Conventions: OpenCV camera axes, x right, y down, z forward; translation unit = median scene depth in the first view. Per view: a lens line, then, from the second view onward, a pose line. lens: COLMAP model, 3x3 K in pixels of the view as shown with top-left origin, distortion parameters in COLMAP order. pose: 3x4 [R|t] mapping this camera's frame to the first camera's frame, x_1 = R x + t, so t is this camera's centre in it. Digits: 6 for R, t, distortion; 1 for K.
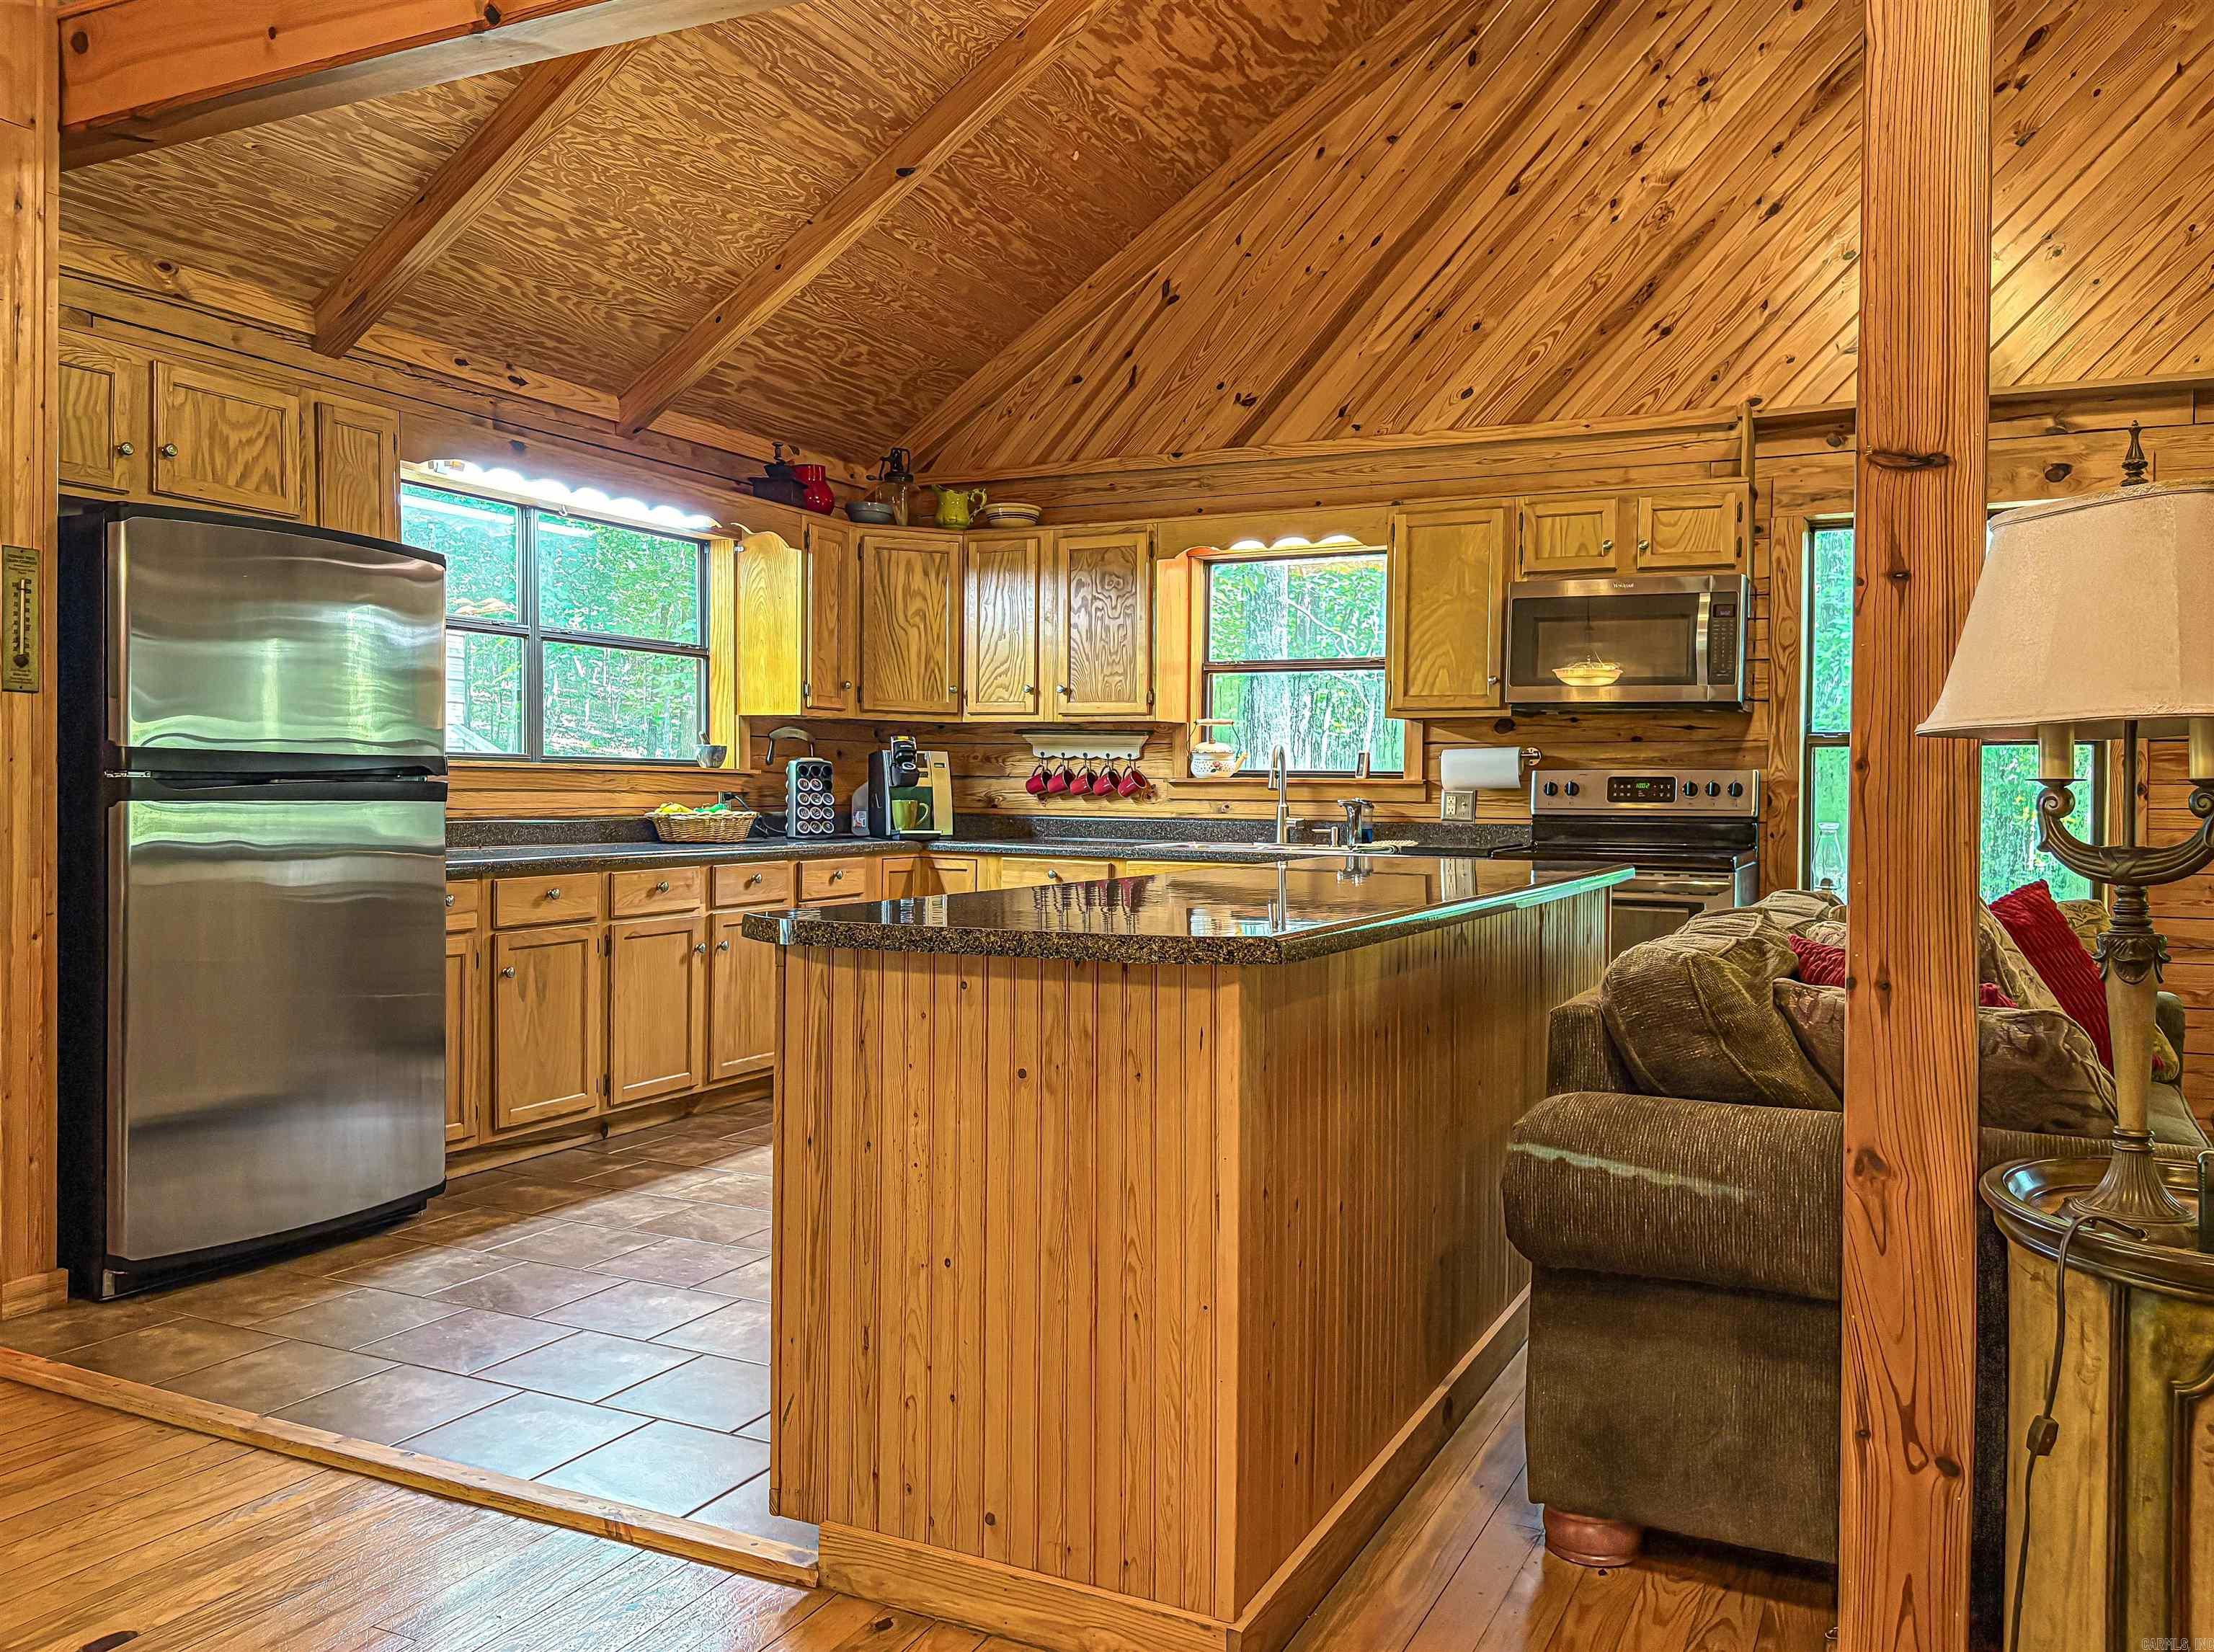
lens RADIAL K [[1689.9, 0, 1107.0], [0, 1689.9, 826.0], [0, 0, 1]] dist [0.037918, -0.047937]
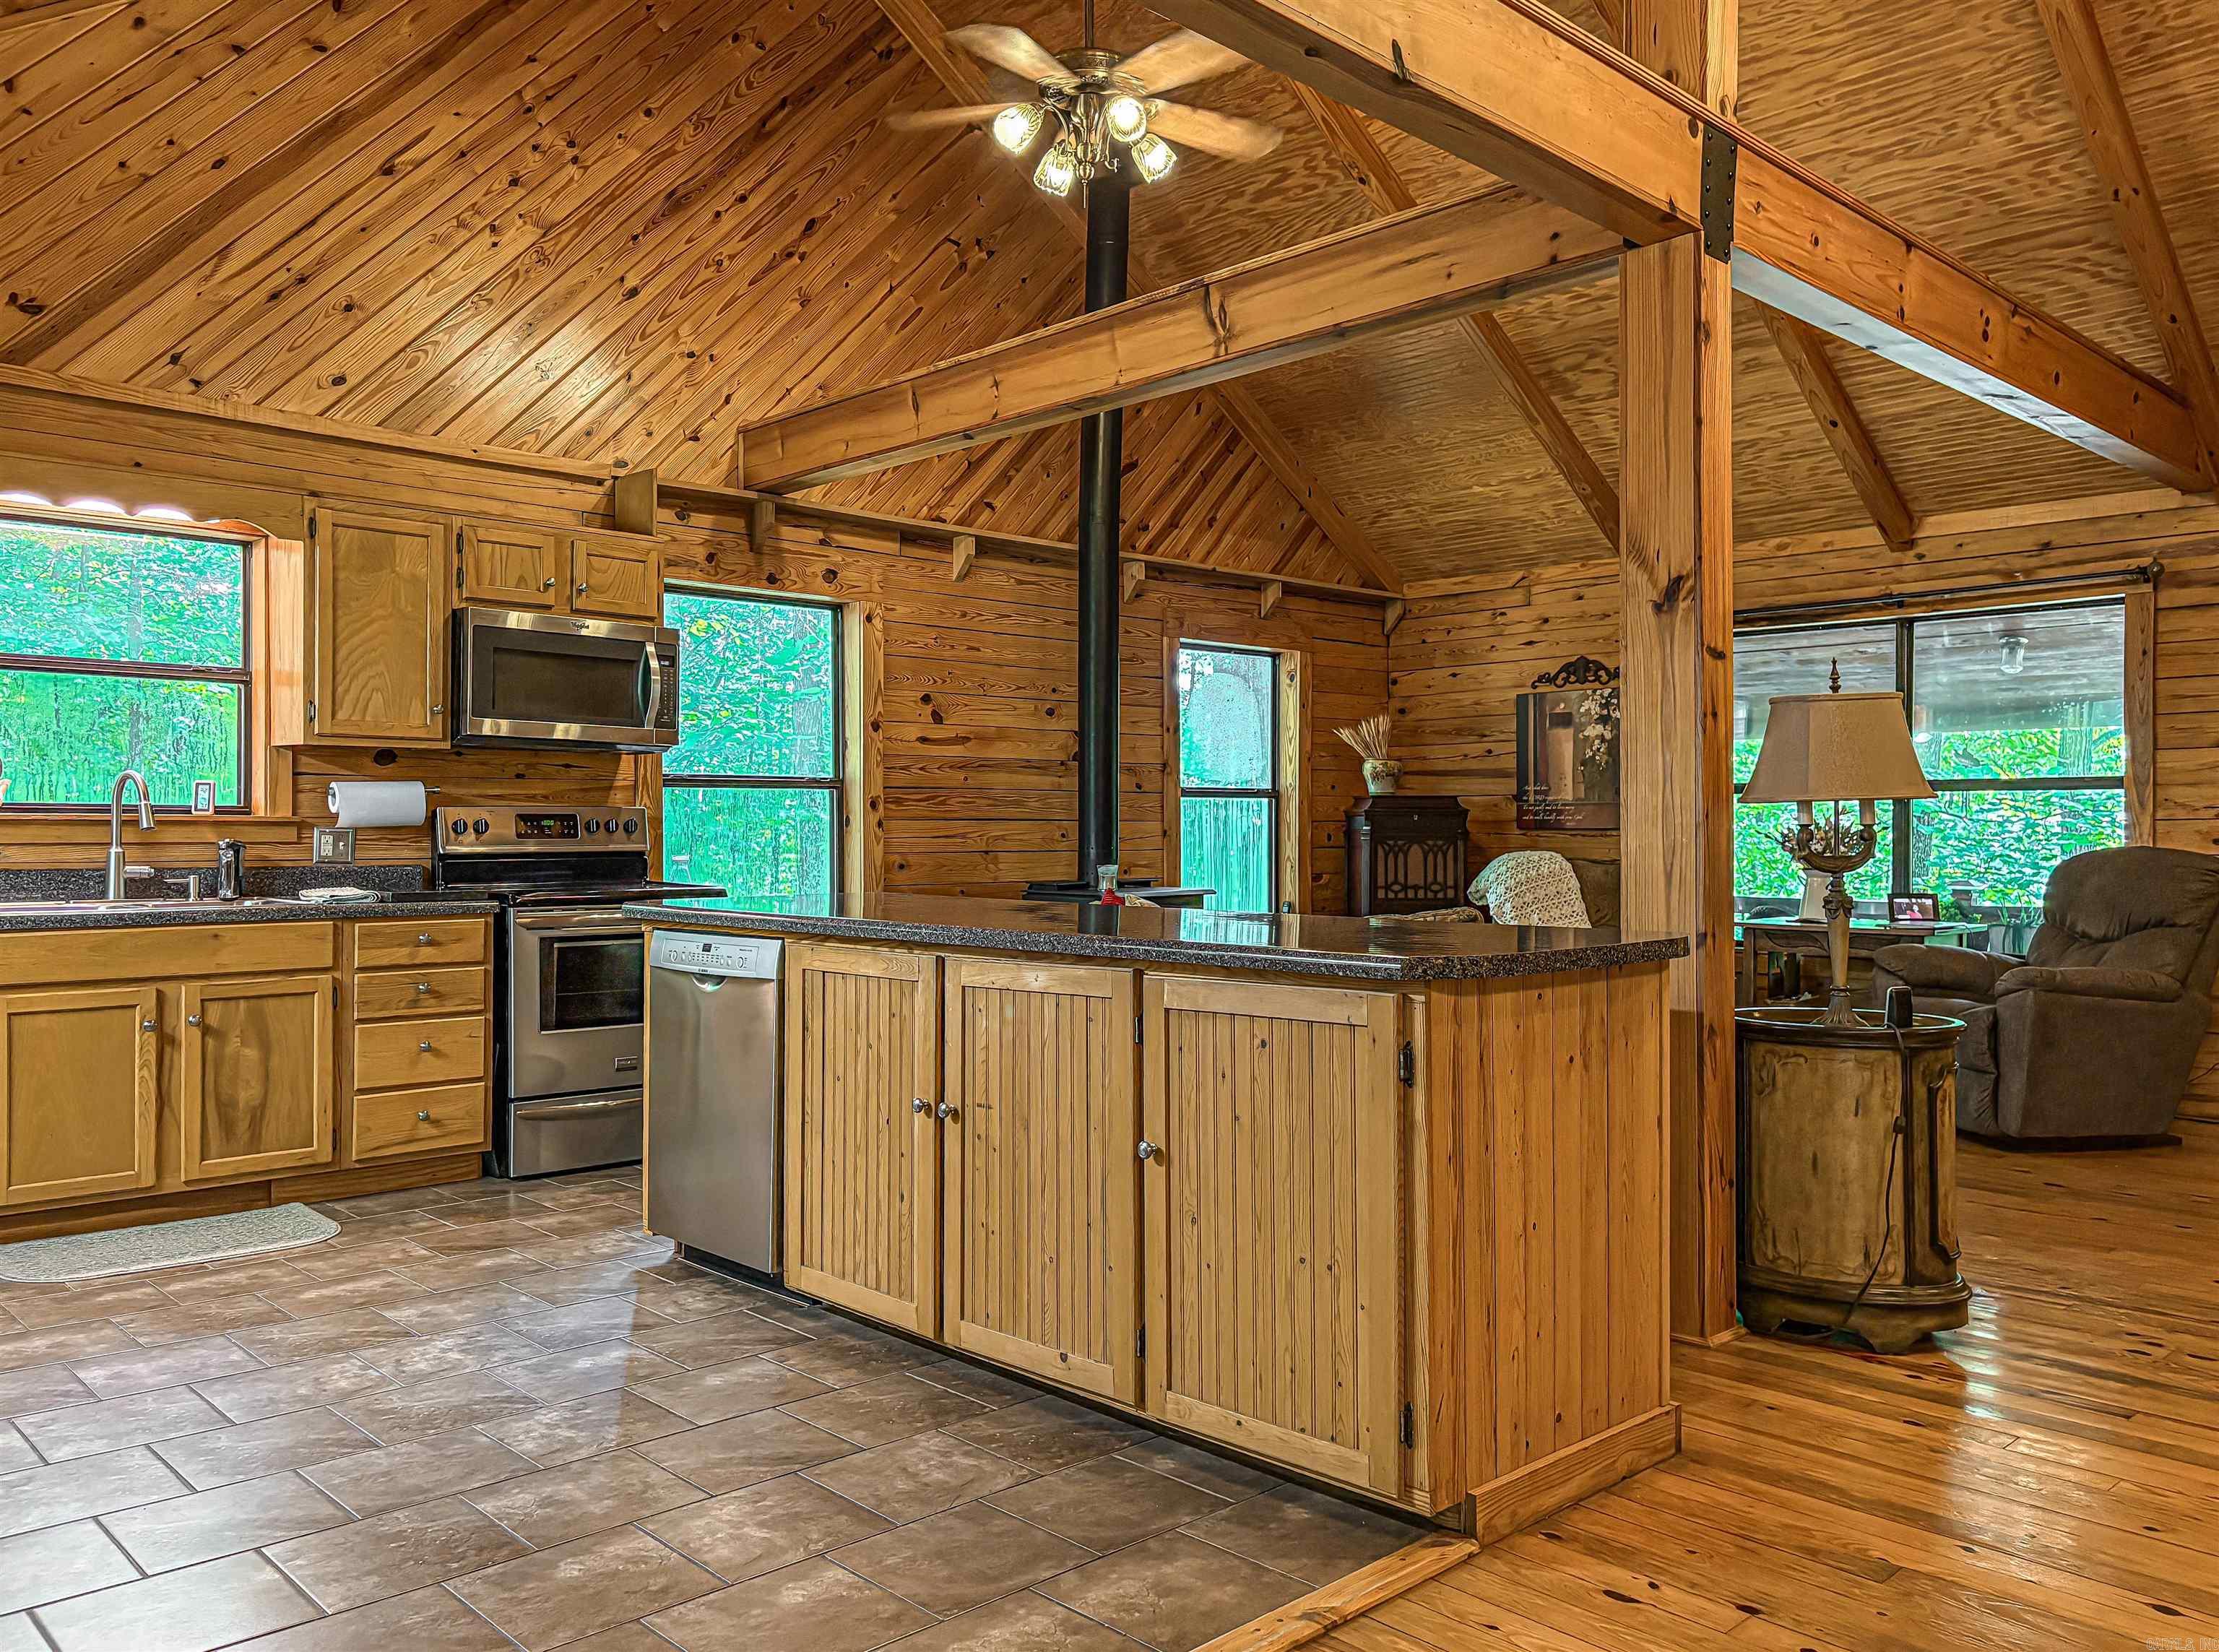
lens RADIAL K [[1730.6, 0, 1109.5], [0, 1730.6, 826.0], [0, 0, 1]] dist [0.057049, -0.050348]
pose [[0.341803, -0.008175, 0.939736, -0.481823], [0.021693, 0.999764, 0.000807, -0.013738], [-0.939521, 0.020110, 0.341900, 0.297228]]
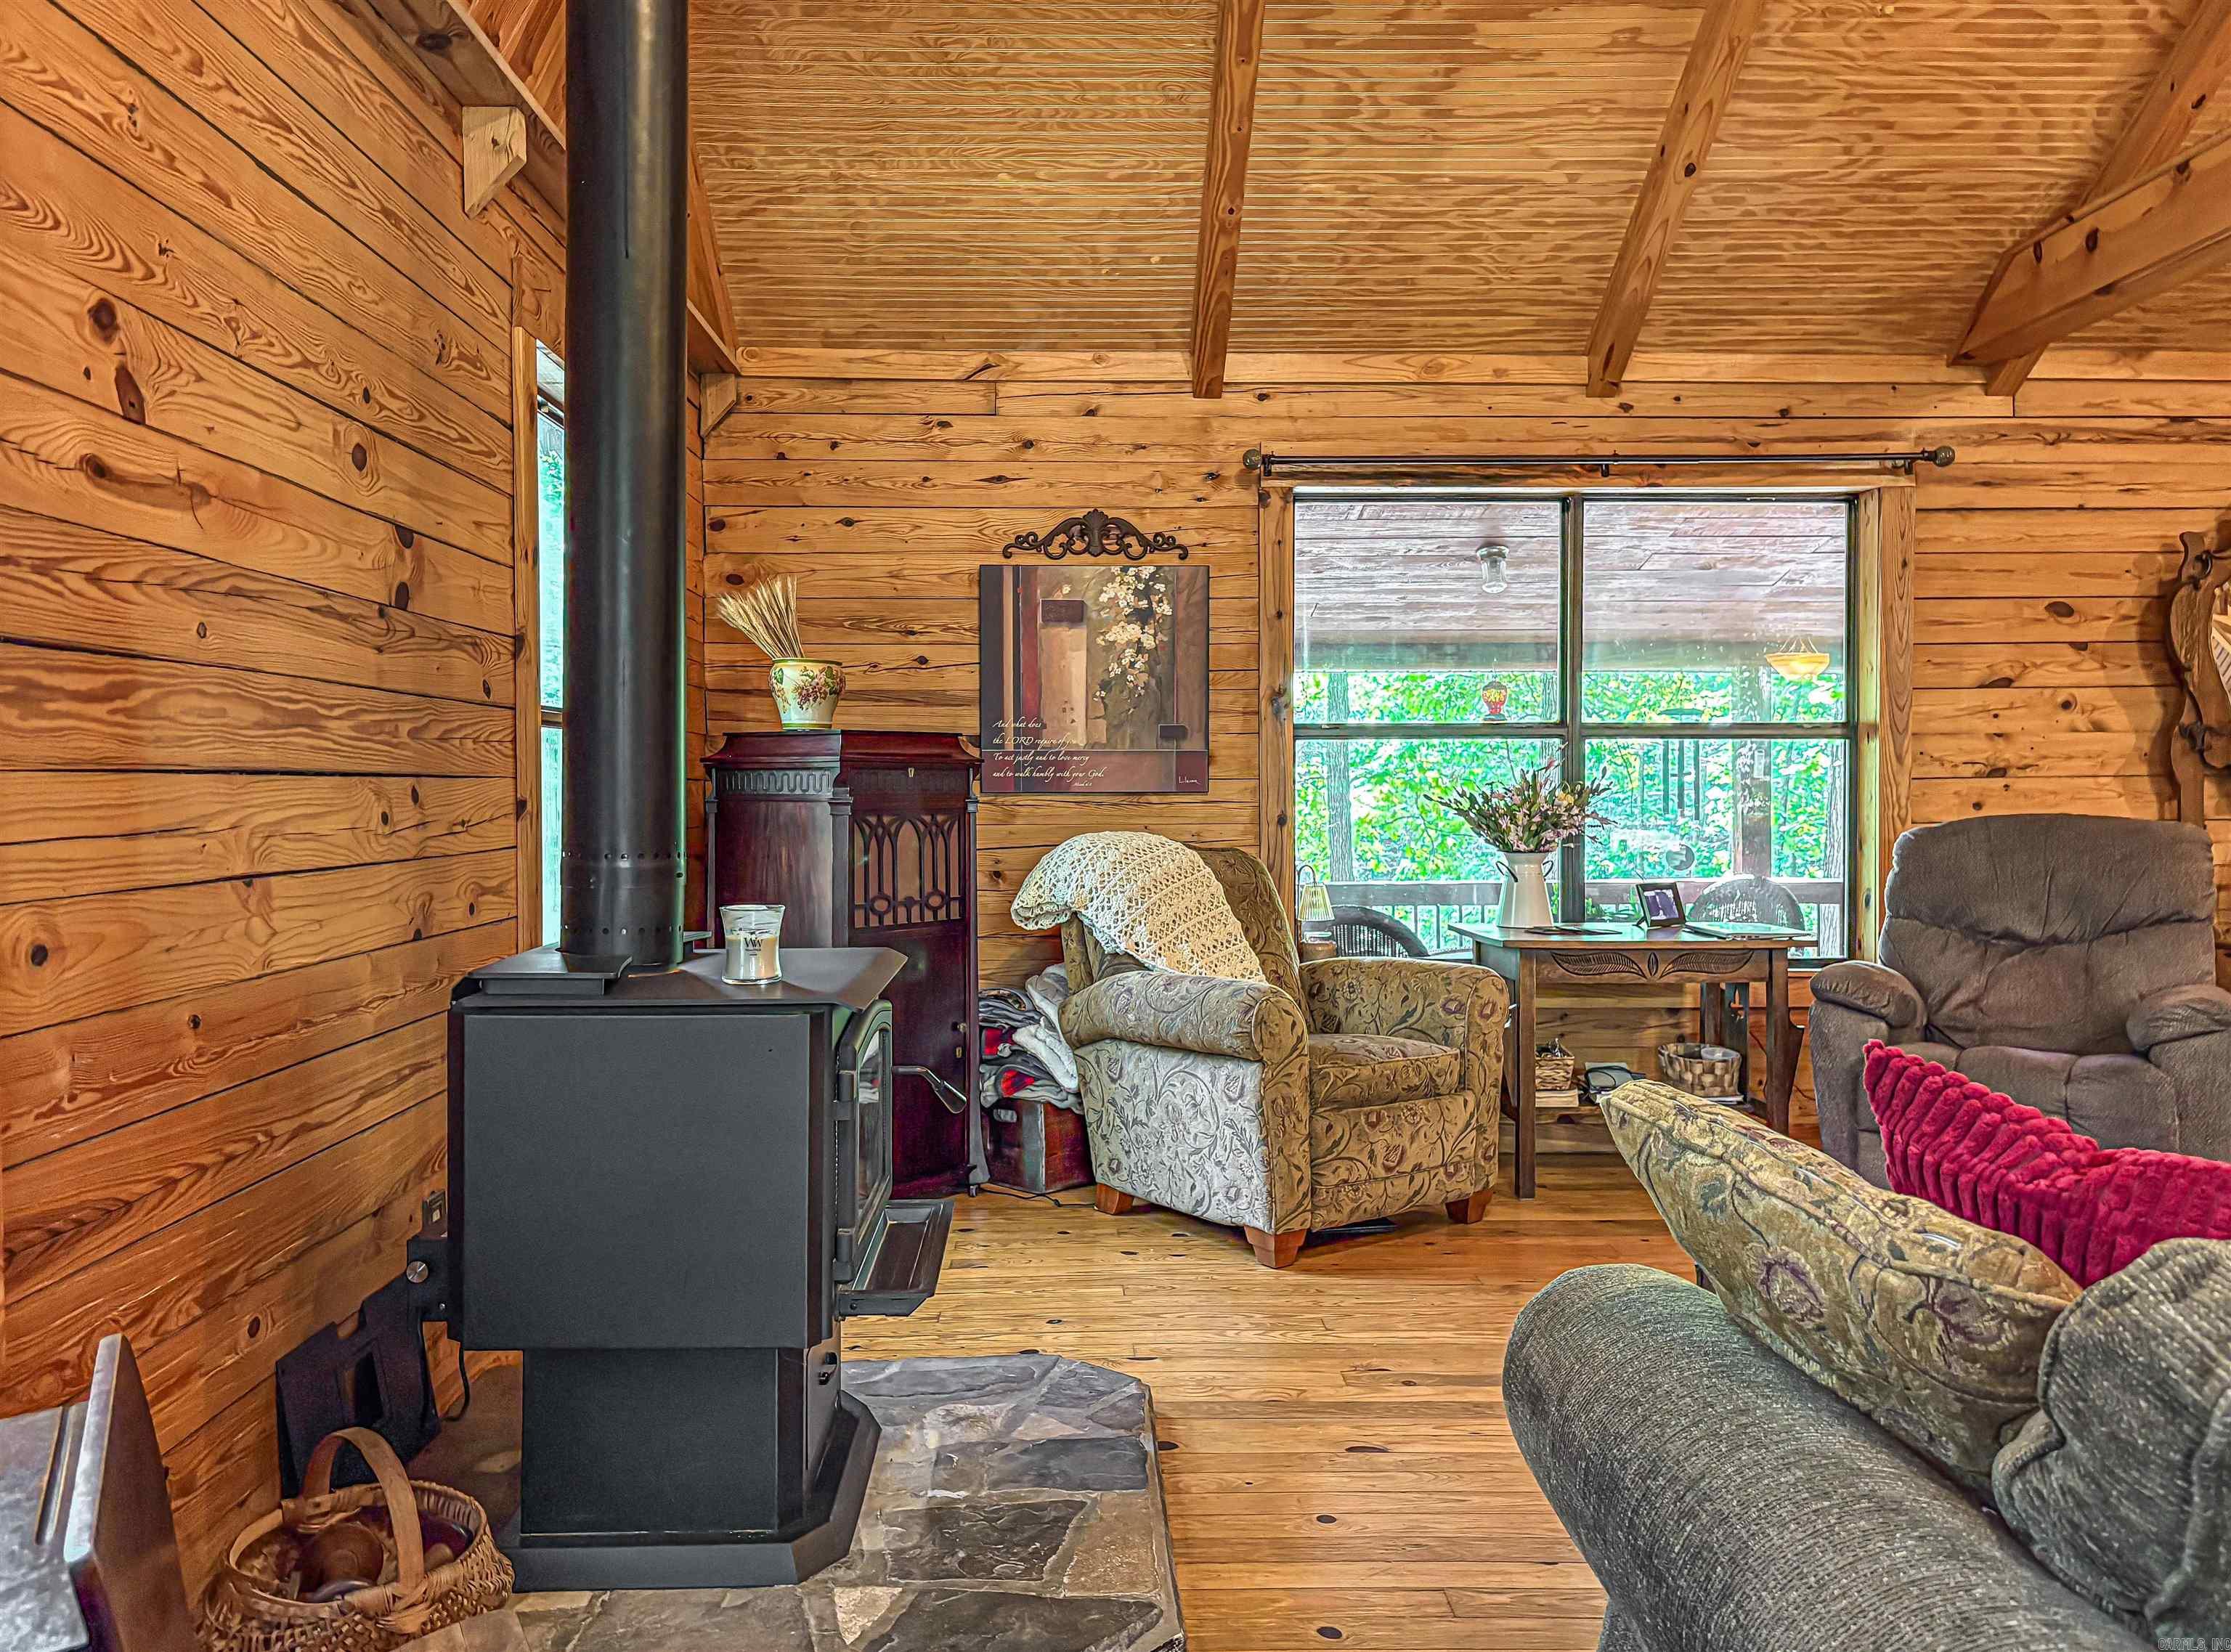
lens RADIAL K [[1705.5, 0, 1140.0], [0, 1705.5, 819.0], [0, 0, 1]] dist [0.113037, -0.163976]
pose [[-0.472674, -0.024767, 0.880889, 0.175422], [0.015370, 0.999221, 0.036341, -0.019242], [-0.881103, 0.030716, -0.471925, 0.772994]]
